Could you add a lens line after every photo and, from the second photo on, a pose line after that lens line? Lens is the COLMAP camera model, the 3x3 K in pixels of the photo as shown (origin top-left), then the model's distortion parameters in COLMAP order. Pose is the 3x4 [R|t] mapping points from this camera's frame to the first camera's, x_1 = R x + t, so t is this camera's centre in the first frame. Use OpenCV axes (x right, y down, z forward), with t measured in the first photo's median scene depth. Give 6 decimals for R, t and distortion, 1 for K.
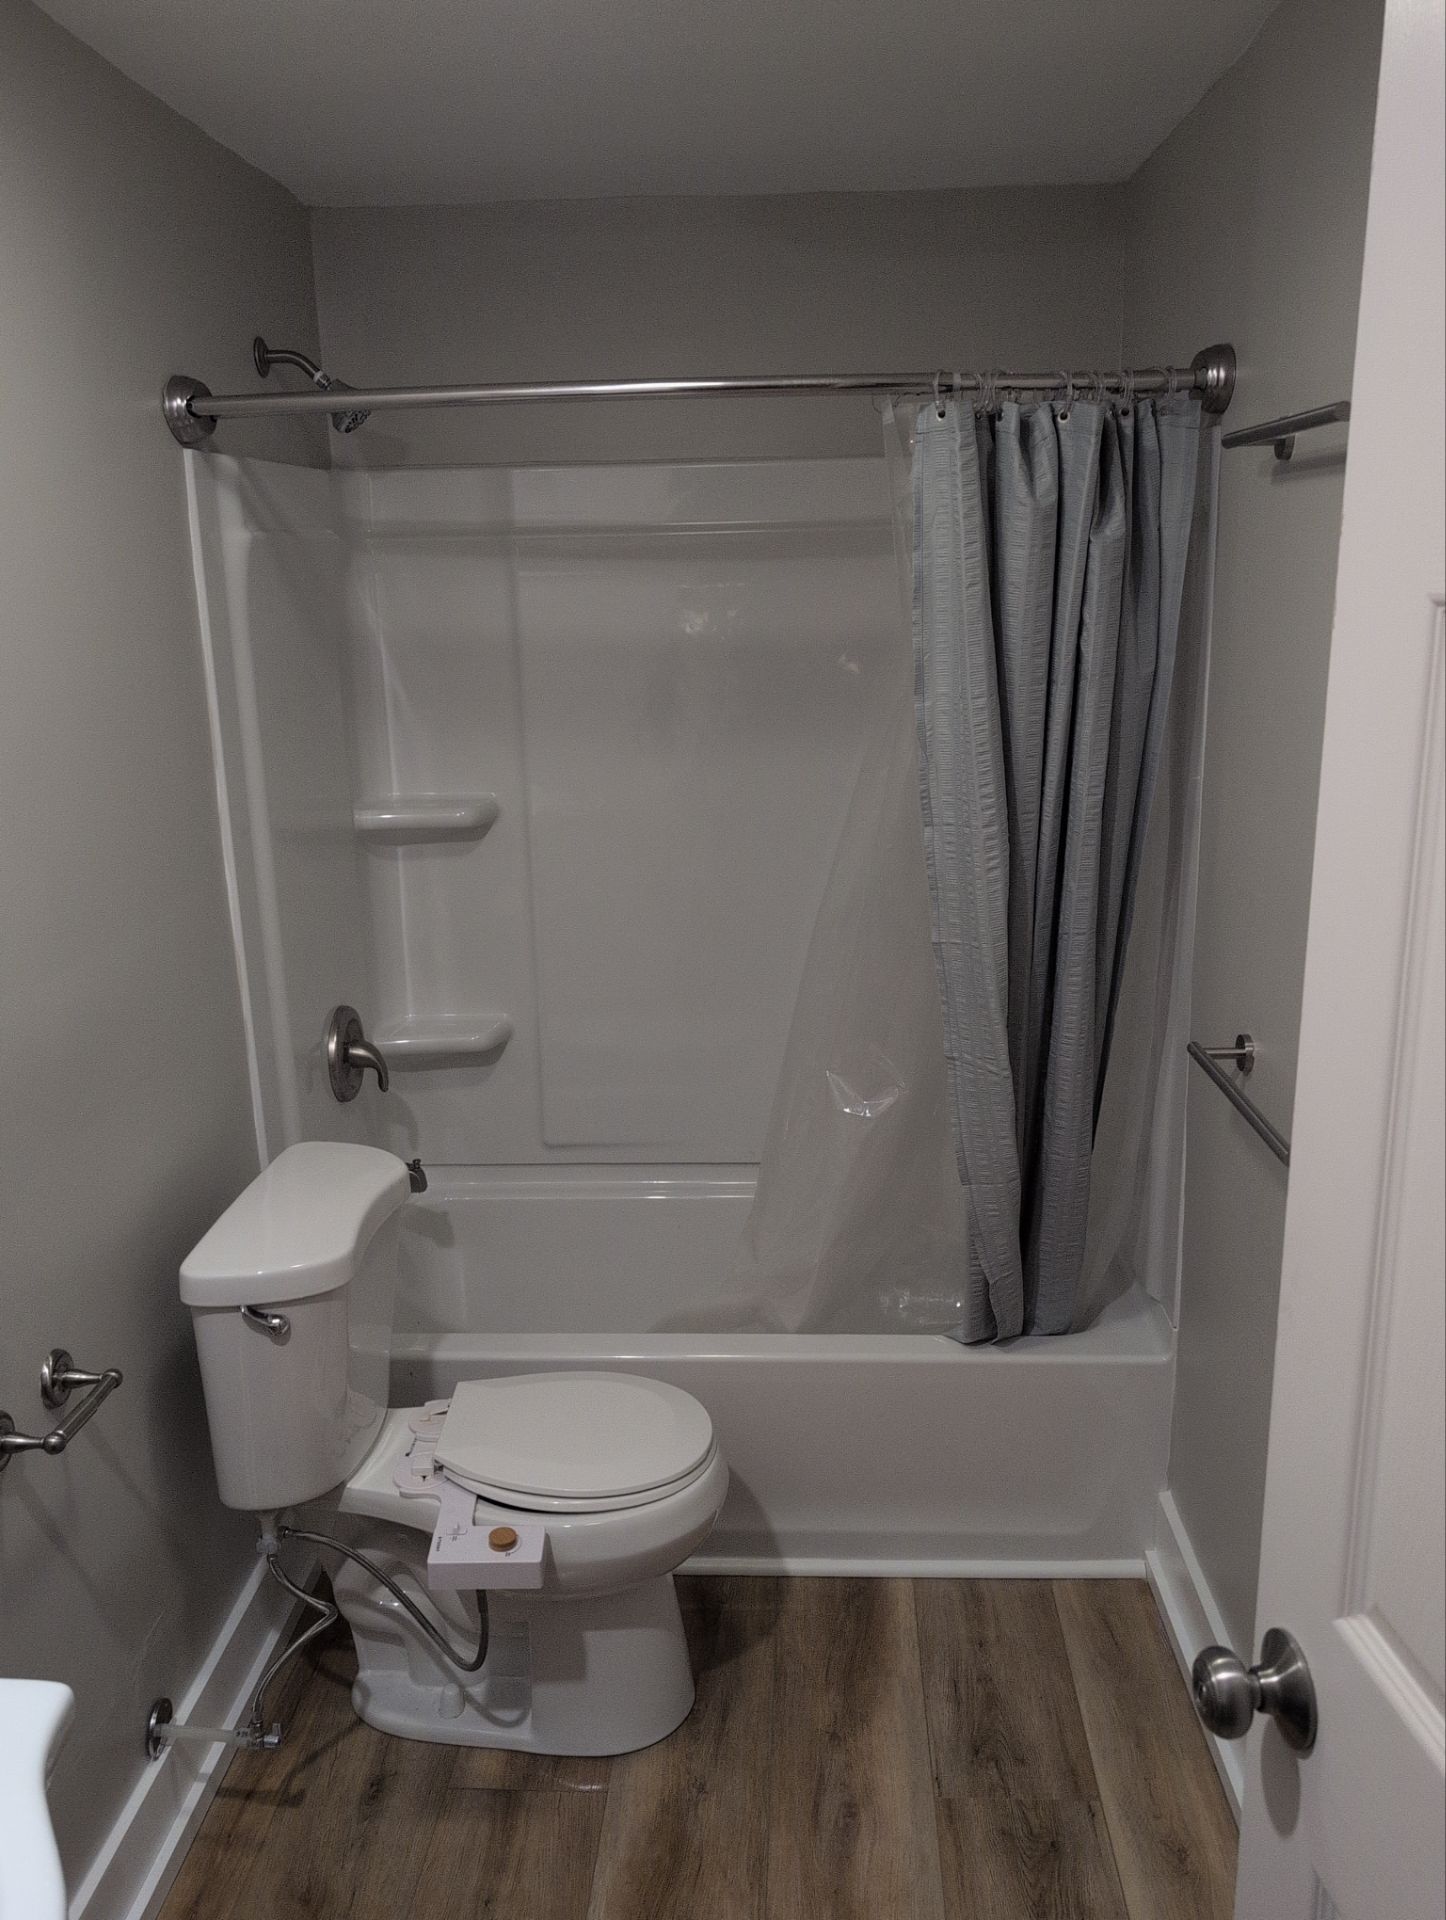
lens RADIAL K [[1595.2, 0, 719.8], [0, 1595.2, 965.7], [0, 0, 1]] dist [0.014971, -0.006878]
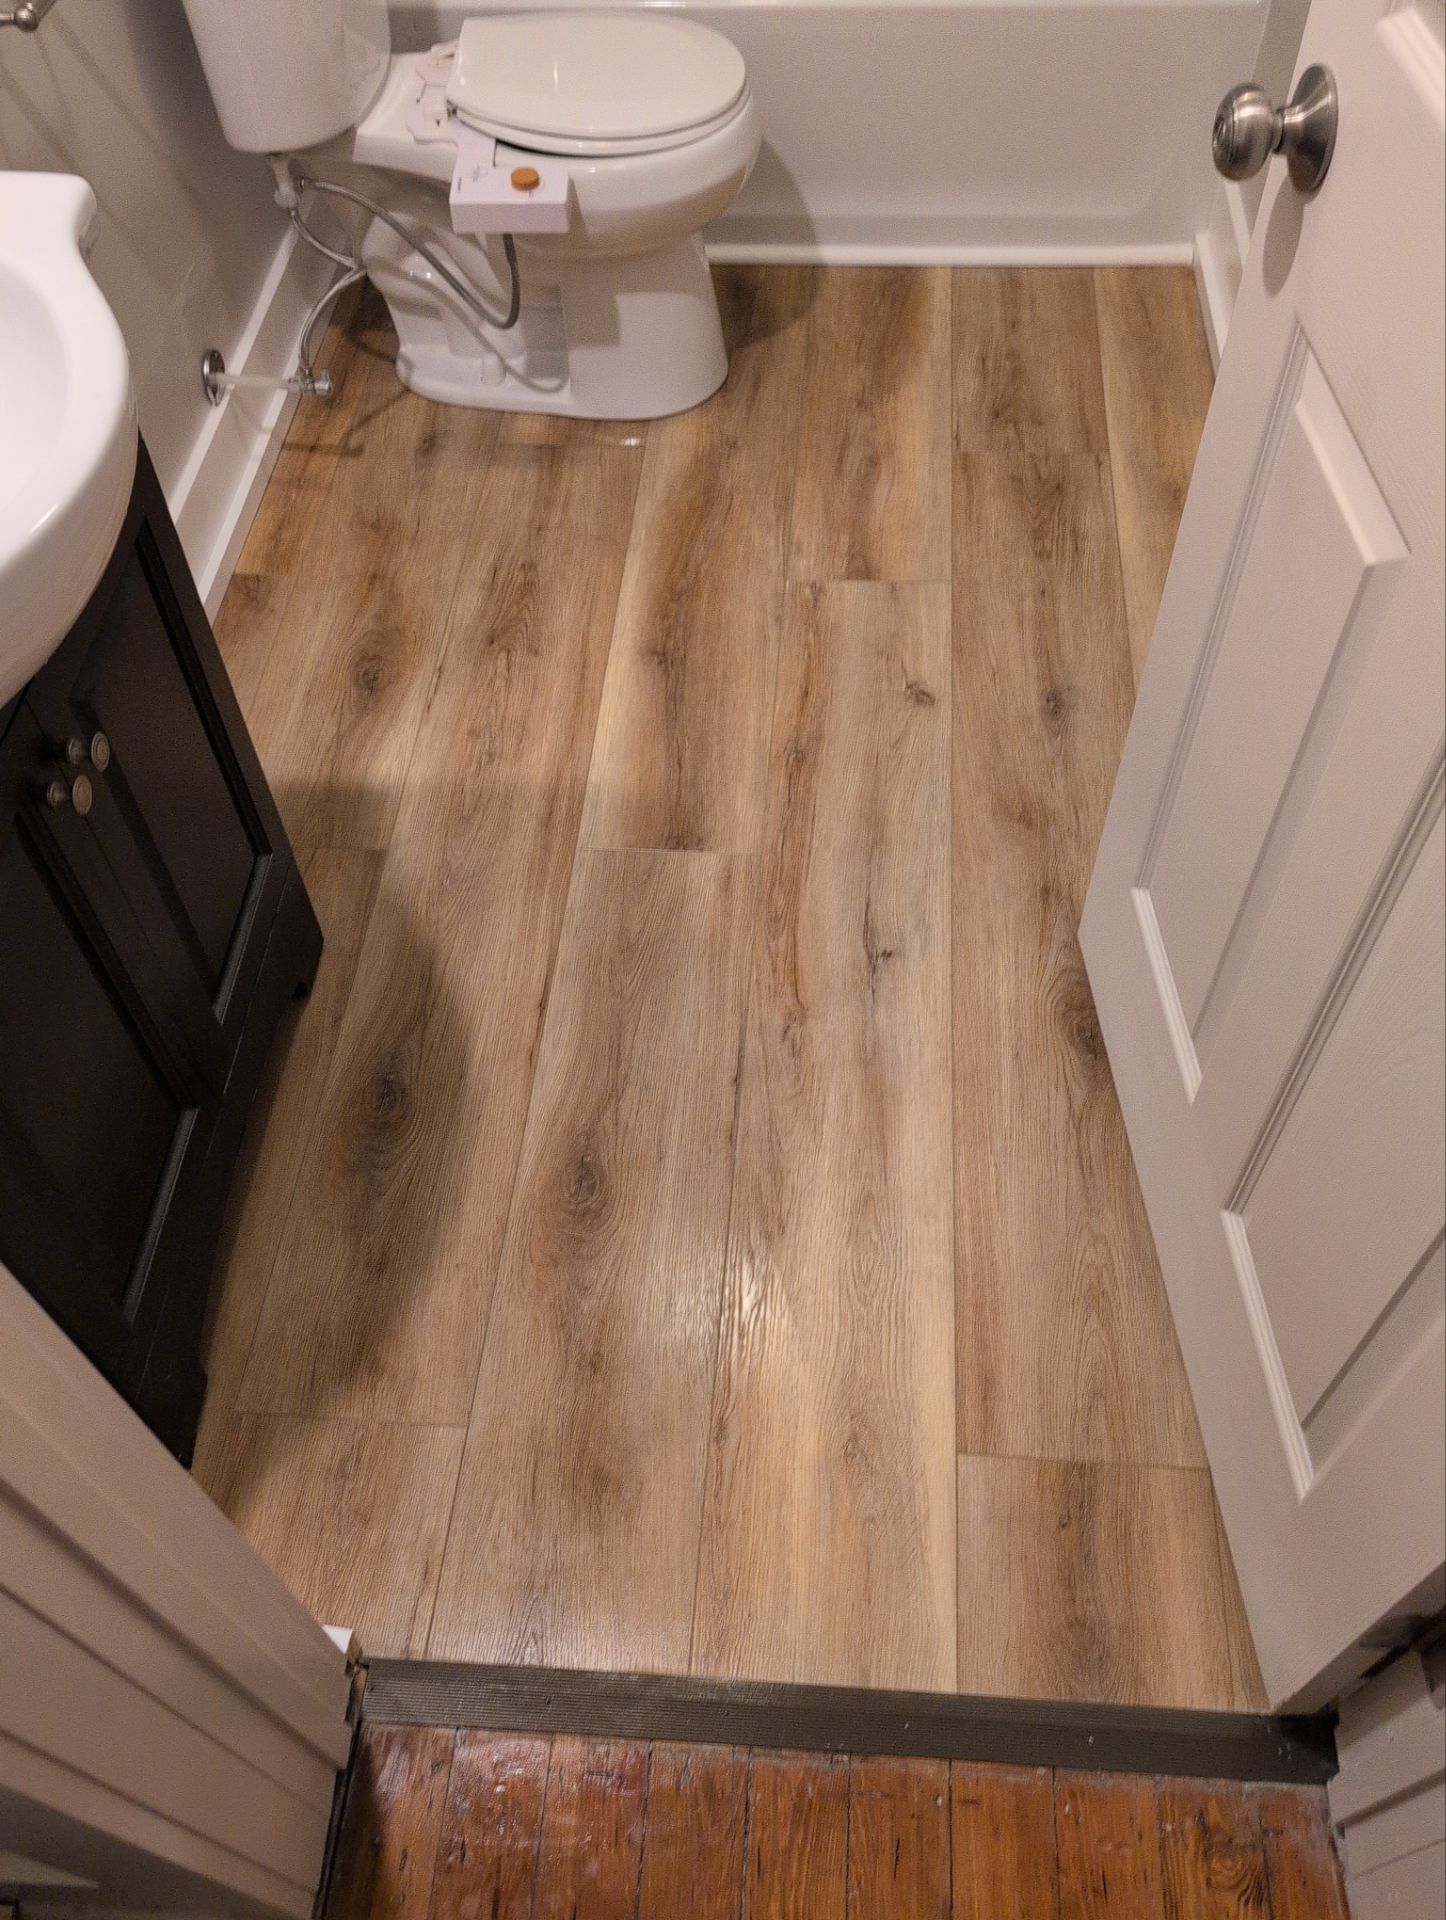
lens RADIAL K [[1598.8, 0, 720.7], [0, 1598.8, 968.8], [0, 0, 1]] dist [0.019338, -0.020694]
pose [[0.999575, 0.012291, -0.026425, 0.012296], [0.007557, 0.766388, 0.642334, 0.094357], [0.028147, -0.642261, 0.765969, -0.038377]]
